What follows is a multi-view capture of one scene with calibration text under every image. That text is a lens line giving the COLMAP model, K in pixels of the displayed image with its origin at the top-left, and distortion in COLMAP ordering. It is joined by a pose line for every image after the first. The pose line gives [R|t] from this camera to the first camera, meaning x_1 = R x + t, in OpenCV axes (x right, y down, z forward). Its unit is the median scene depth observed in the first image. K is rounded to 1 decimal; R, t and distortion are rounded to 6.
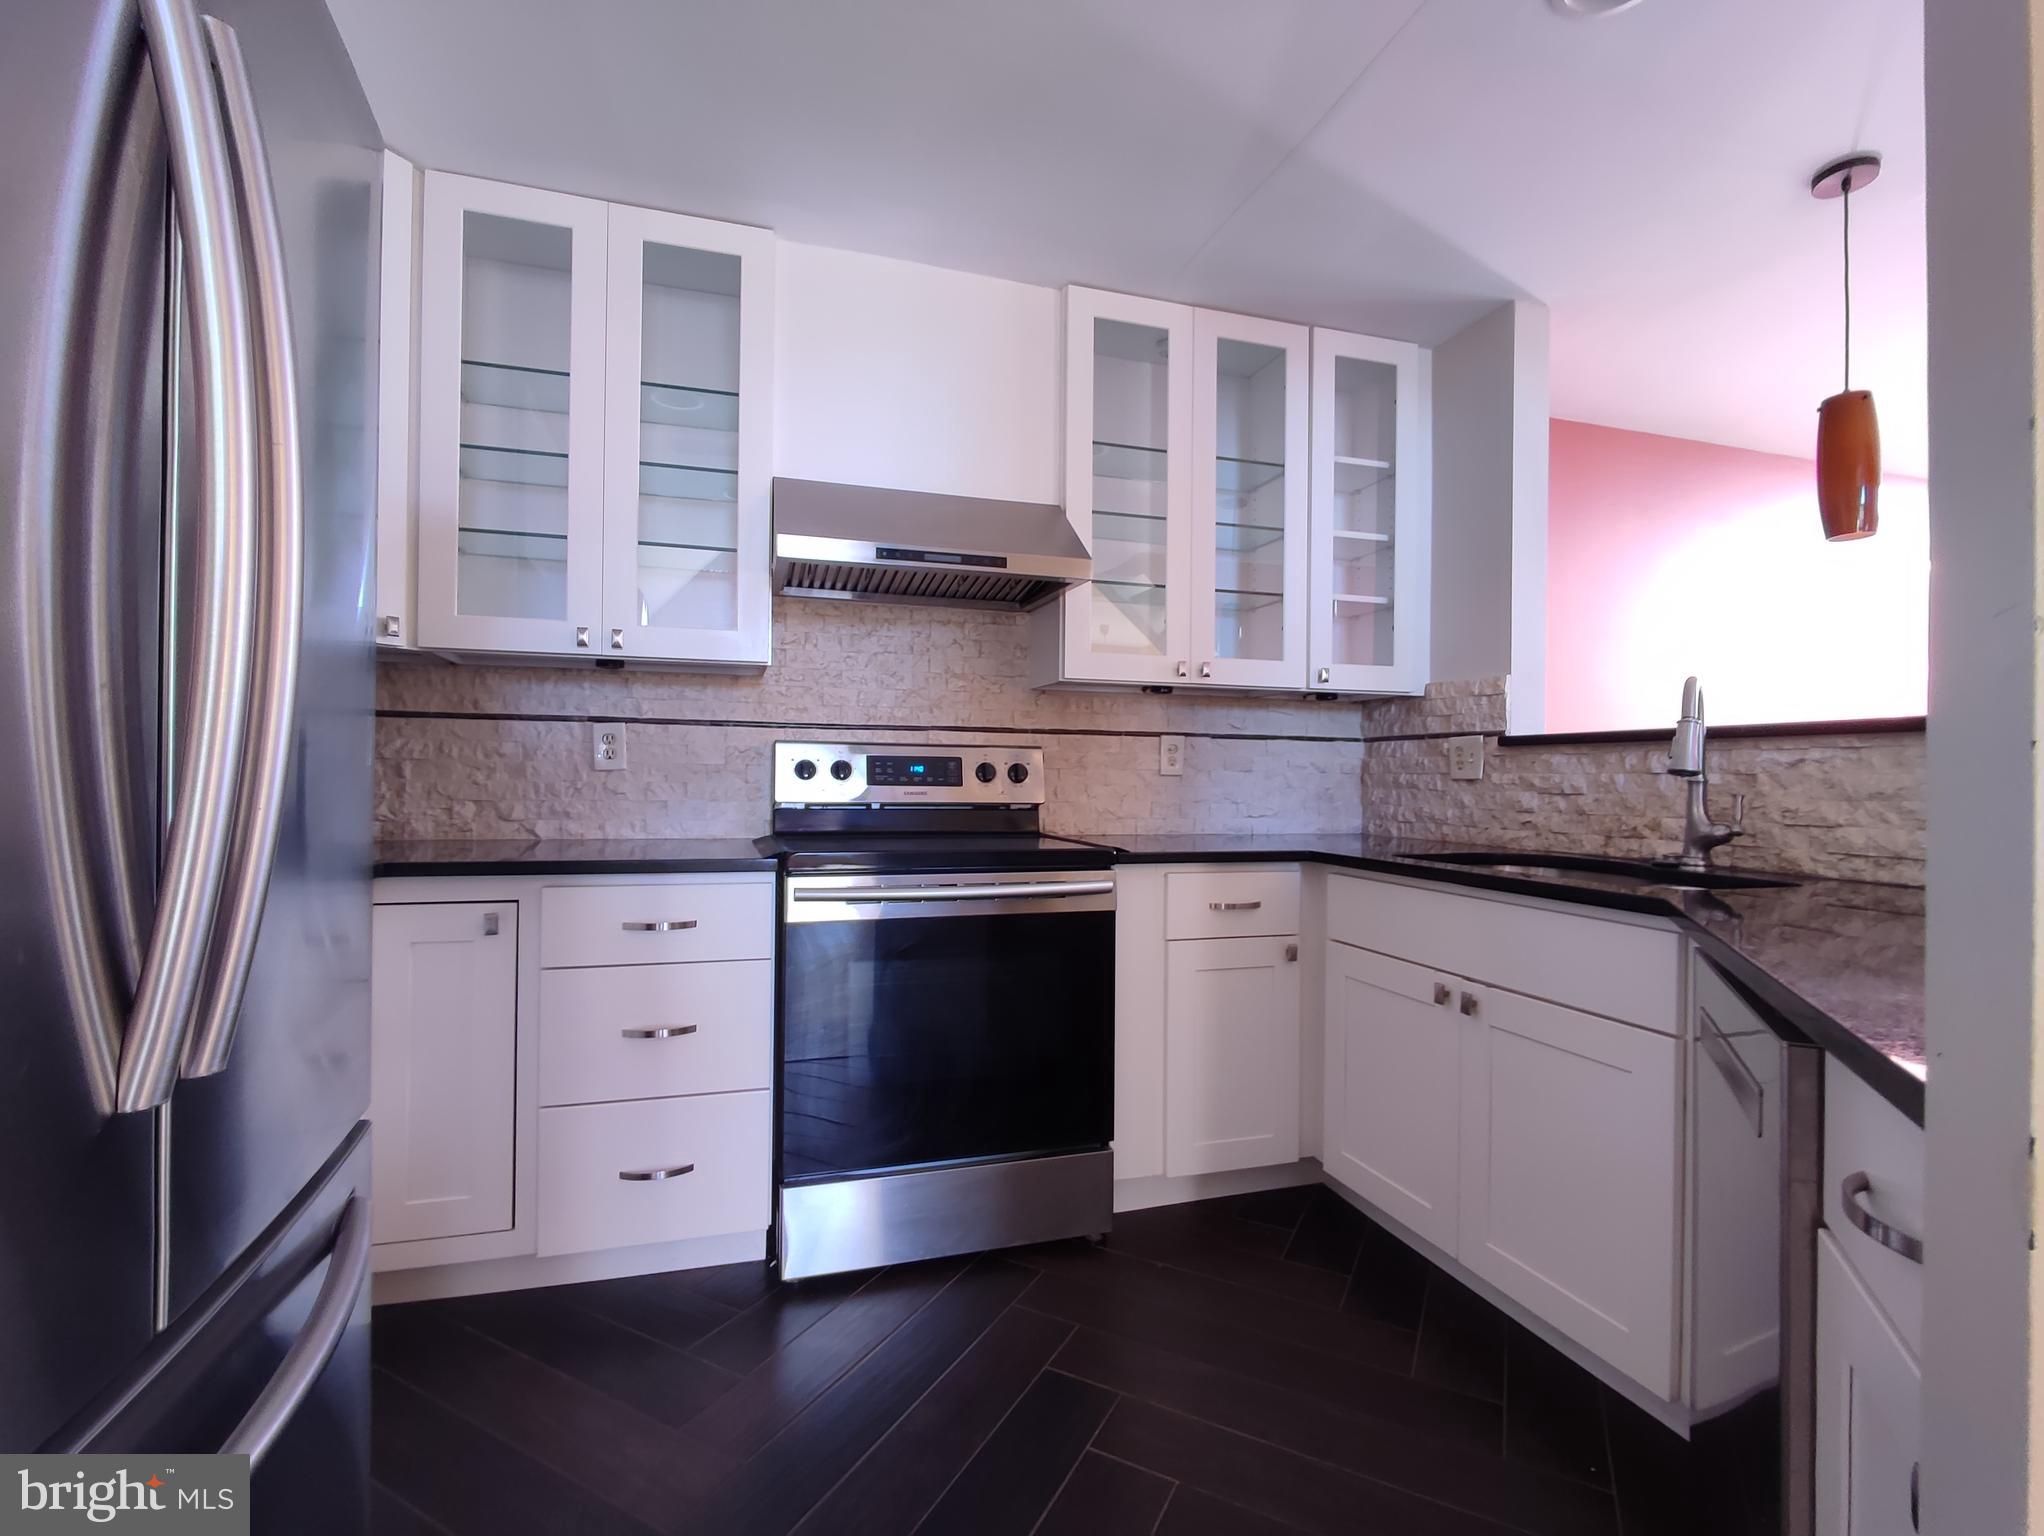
lens RADIAL K [[934.3, 0, 1021.6], [0, 934.3, 770.6], [0, 0, 1]] dist [-0.006706, 0.000215]
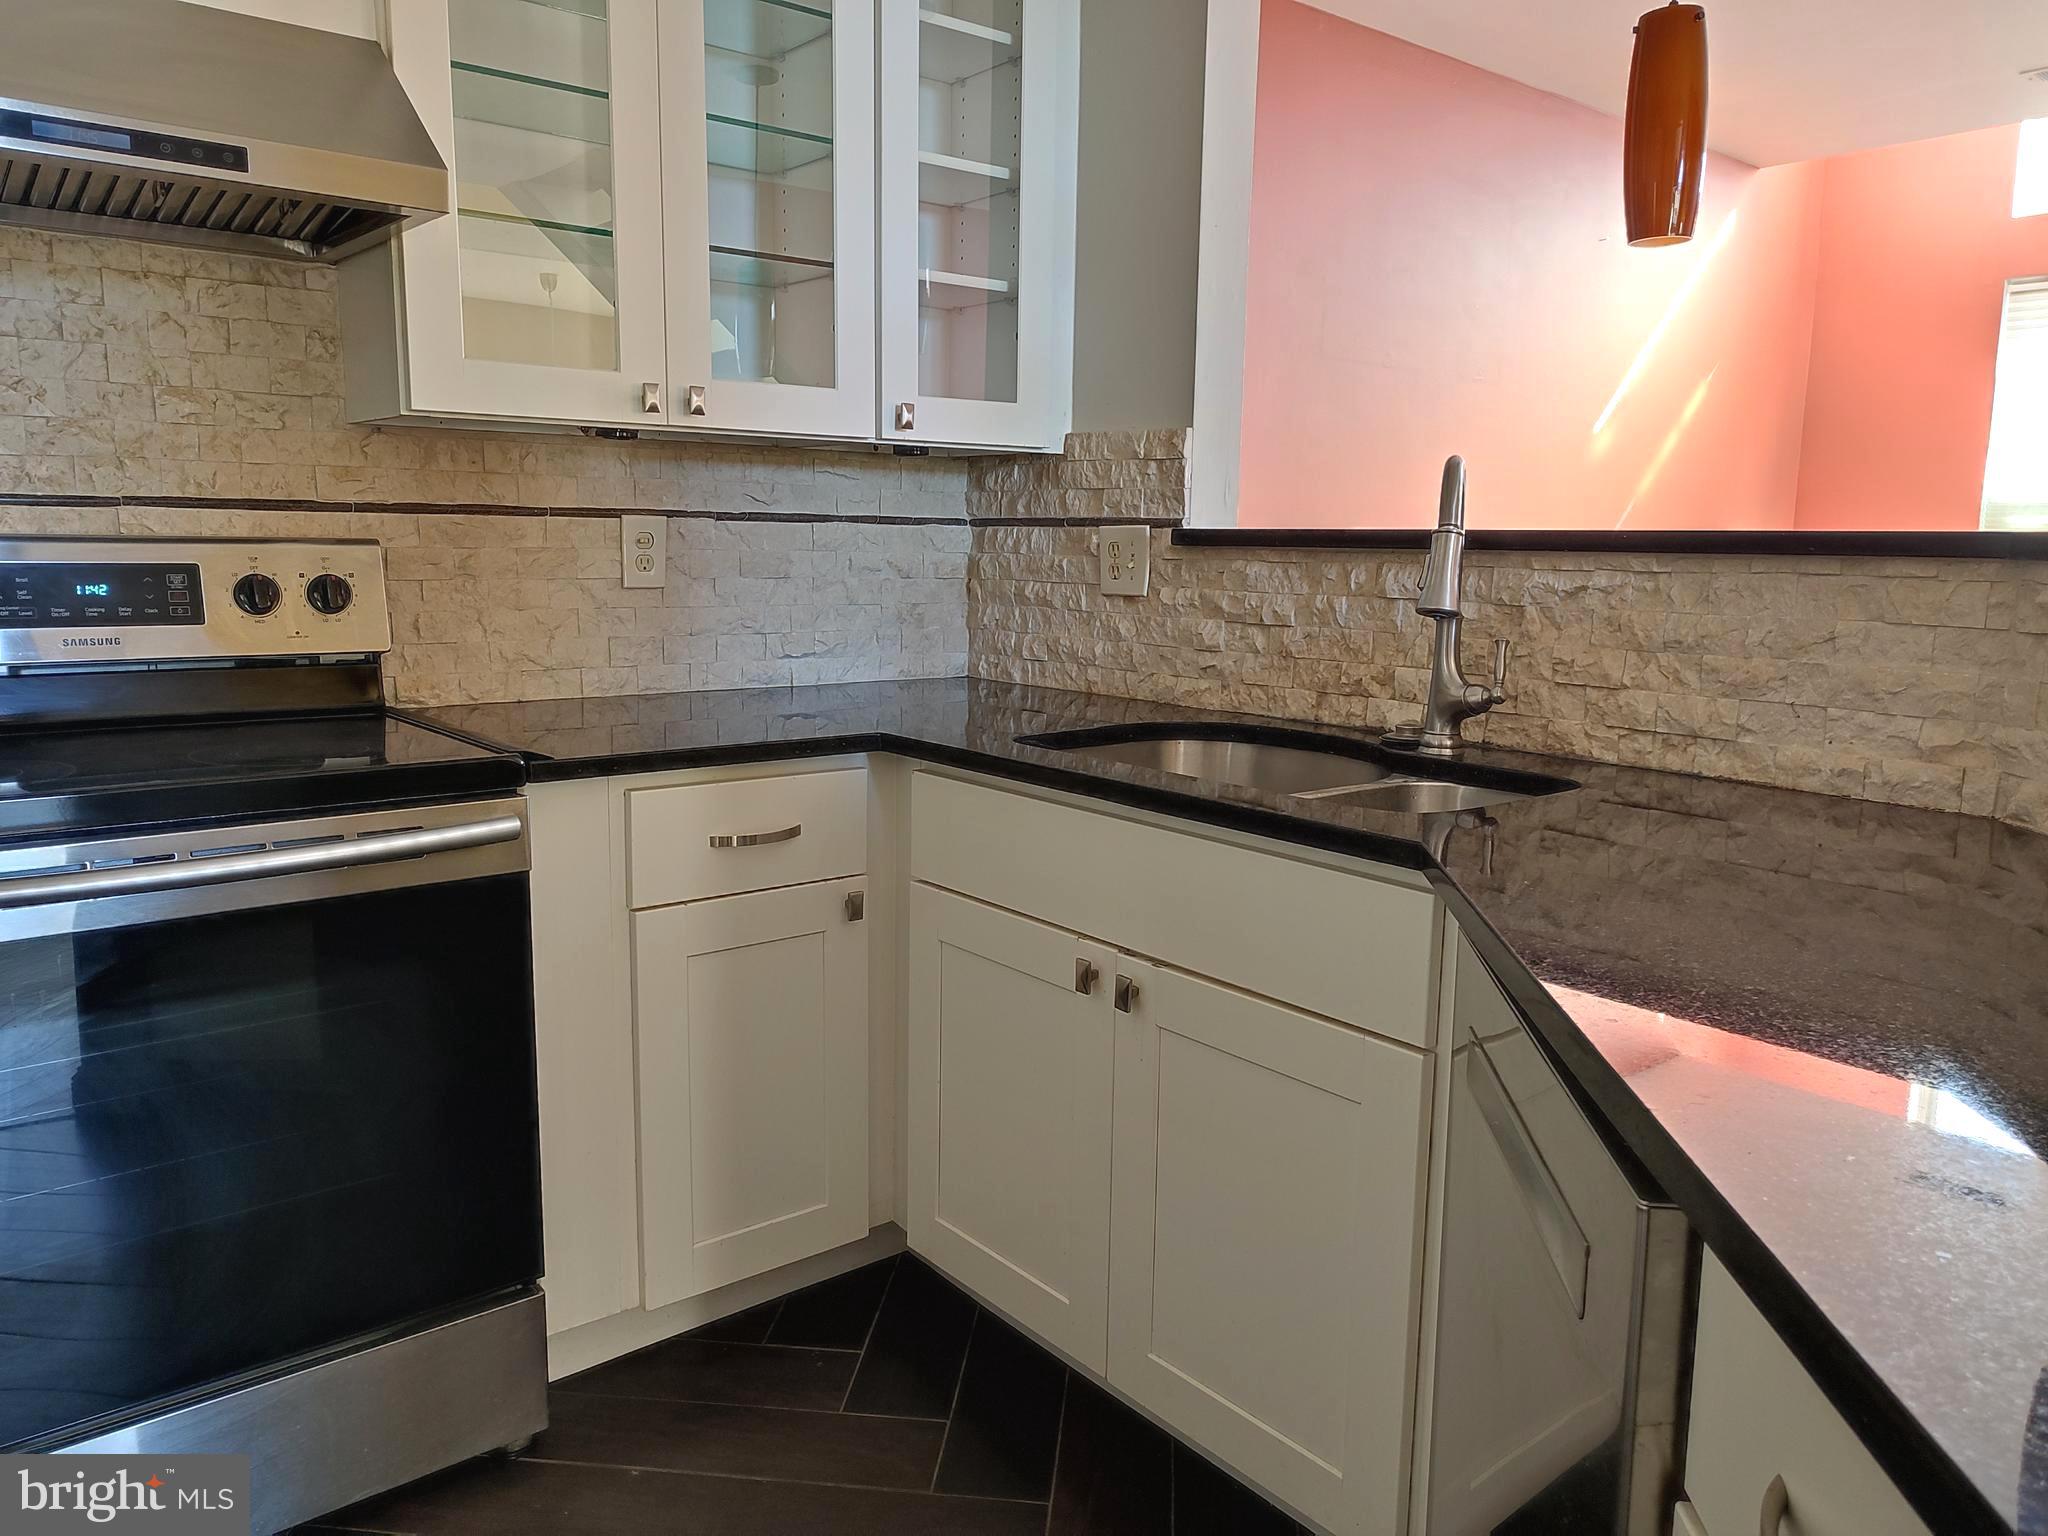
lens RADIAL K [[1453.7, 0, 1021.4], [0, 1453.7, 761.5], [0, 0, 1]] dist [0.035403, -0.037631]
pose [[0.927715, -0.055028, 0.369212, 0.047330], [-0.006038, 0.986733, 0.162236, -0.039242], [-0.373241, -0.152739, 0.915075, 0.118167]]
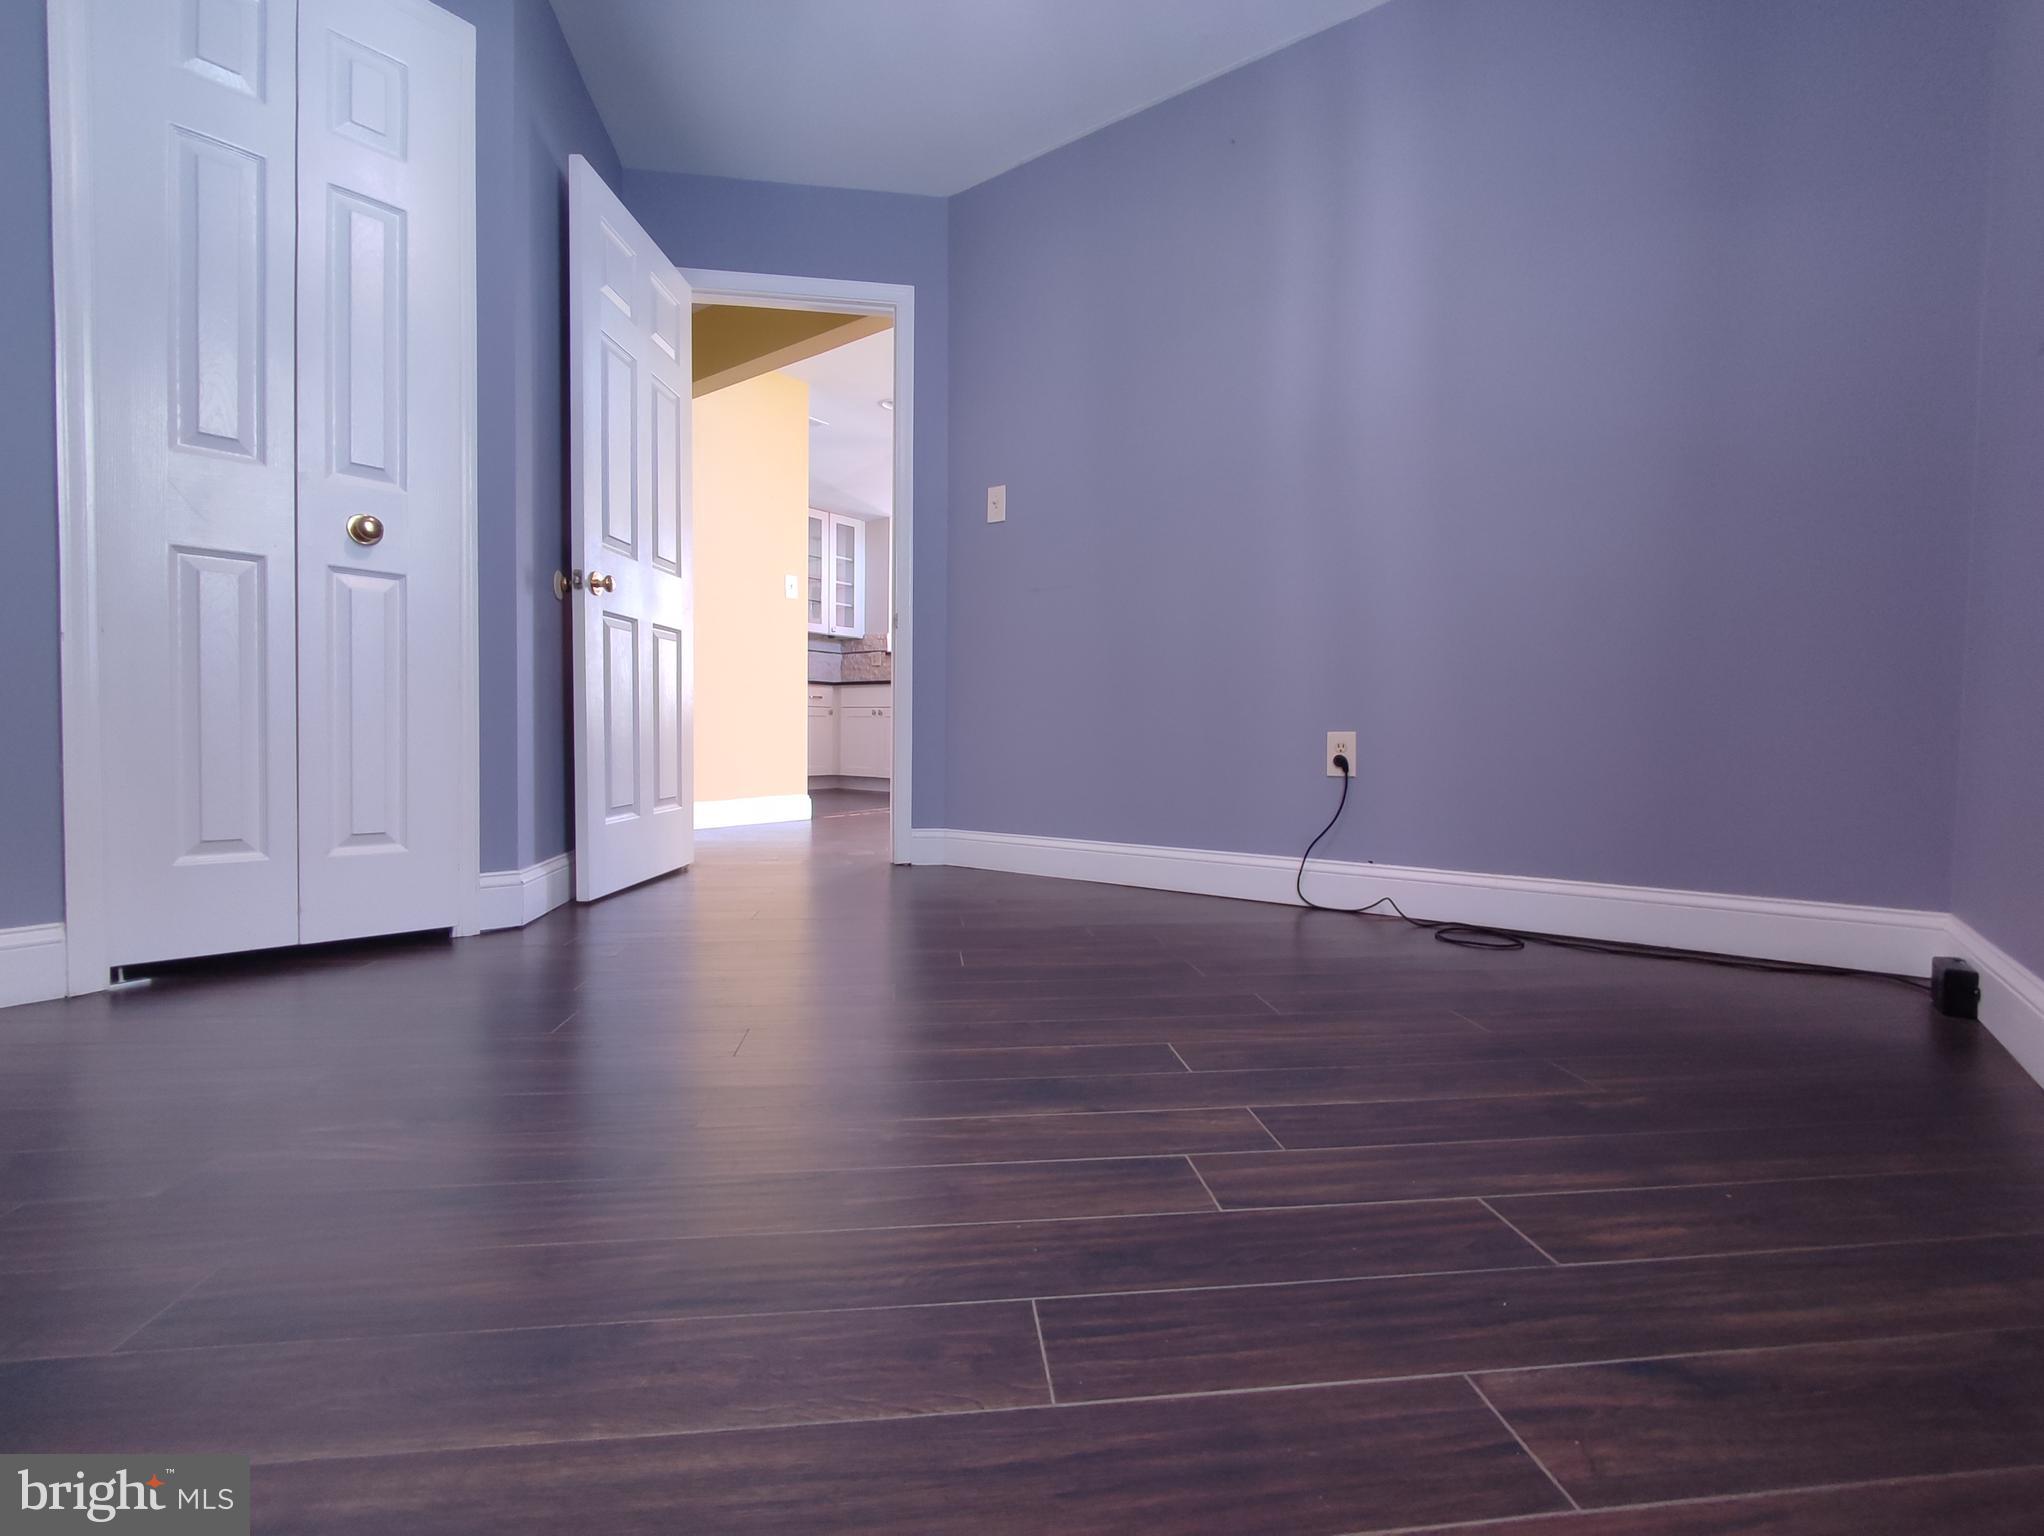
lens RADIAL K [[934.3, 0, 1021.6], [0, 934.3, 770.6], [0, 0, 1]] dist [-0.006706, 0.000215]
pose [[0.807849, -0.025368, 0.588844, -1.017320], [-0.005904, 0.998675, 0.051123, 0.204008], [-0.589360, -0.044776, 0.806629, -1.896770]]
